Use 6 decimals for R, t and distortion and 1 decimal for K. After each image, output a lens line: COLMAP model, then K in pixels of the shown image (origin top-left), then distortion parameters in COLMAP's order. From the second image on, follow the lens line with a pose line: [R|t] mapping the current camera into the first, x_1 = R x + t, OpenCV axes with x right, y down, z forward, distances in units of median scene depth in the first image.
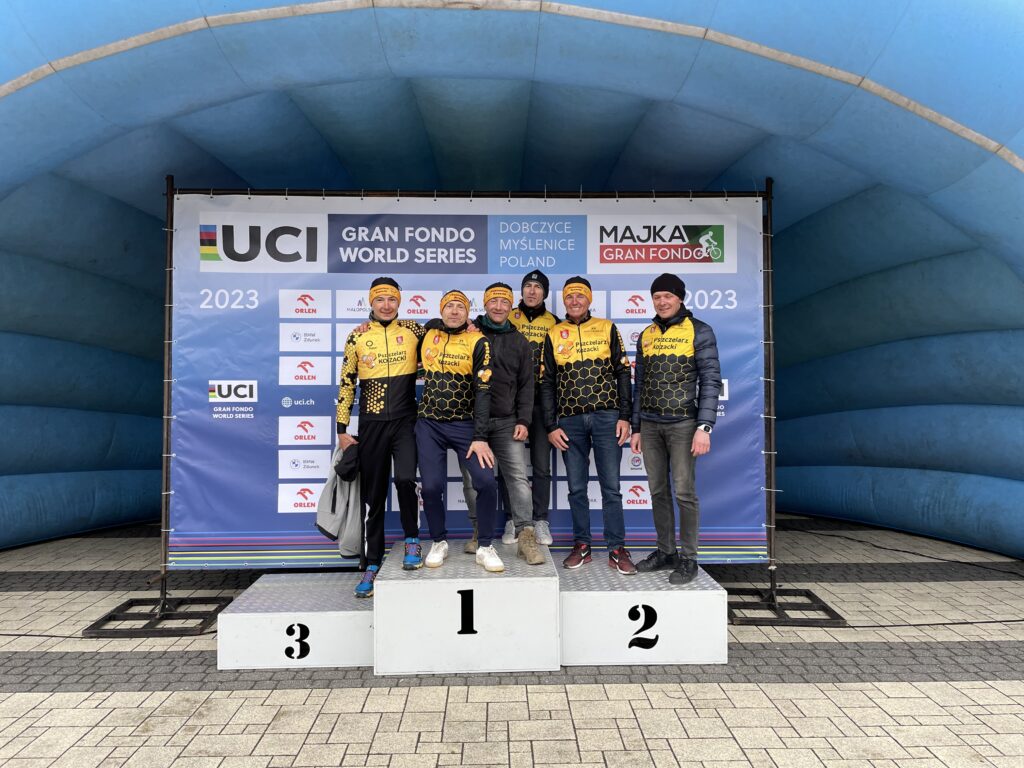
lens RADIAL K [[762.7, 0, 512.1], [0, 762.7, 375.0], [0, 0, 1]] dist [0.070062, -0.087820]
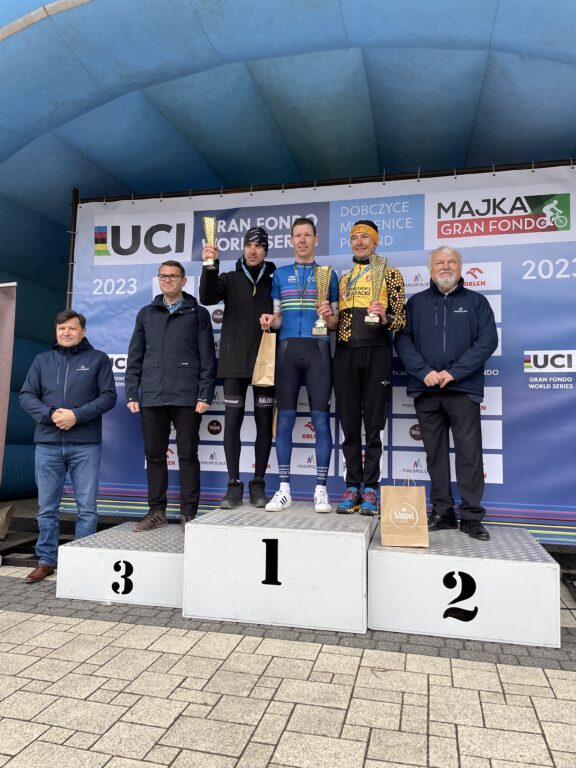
lens RADIAL K [[572.0, 0, 289.1], [0, 572.0, 377.9], [0, 0, 1]] dist [0.070062, -0.087820]
pose [[0.965825, 0.000260, -0.259195, 0.136858], [-0.017764, 0.997715, -0.065189, 0.104677], [0.258586, 0.067565, 0.963623, 0.239152]]
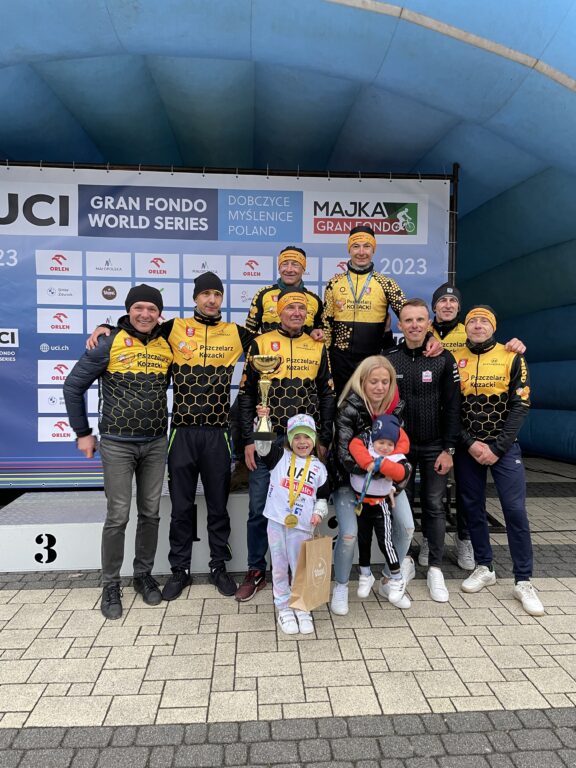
lens RADIAL K [[572.0, 0, 293.1], [0, 572.0, 383.1], [0, 0, 1]] dist [0.070062, -0.087820]
pose [[0.998768, 0.007428, 0.049064, 0.045931], [-0.010593, 0.997858, 0.064552, 0.030968], [-0.048480, -0.064992, 0.996707, 0.110574]]
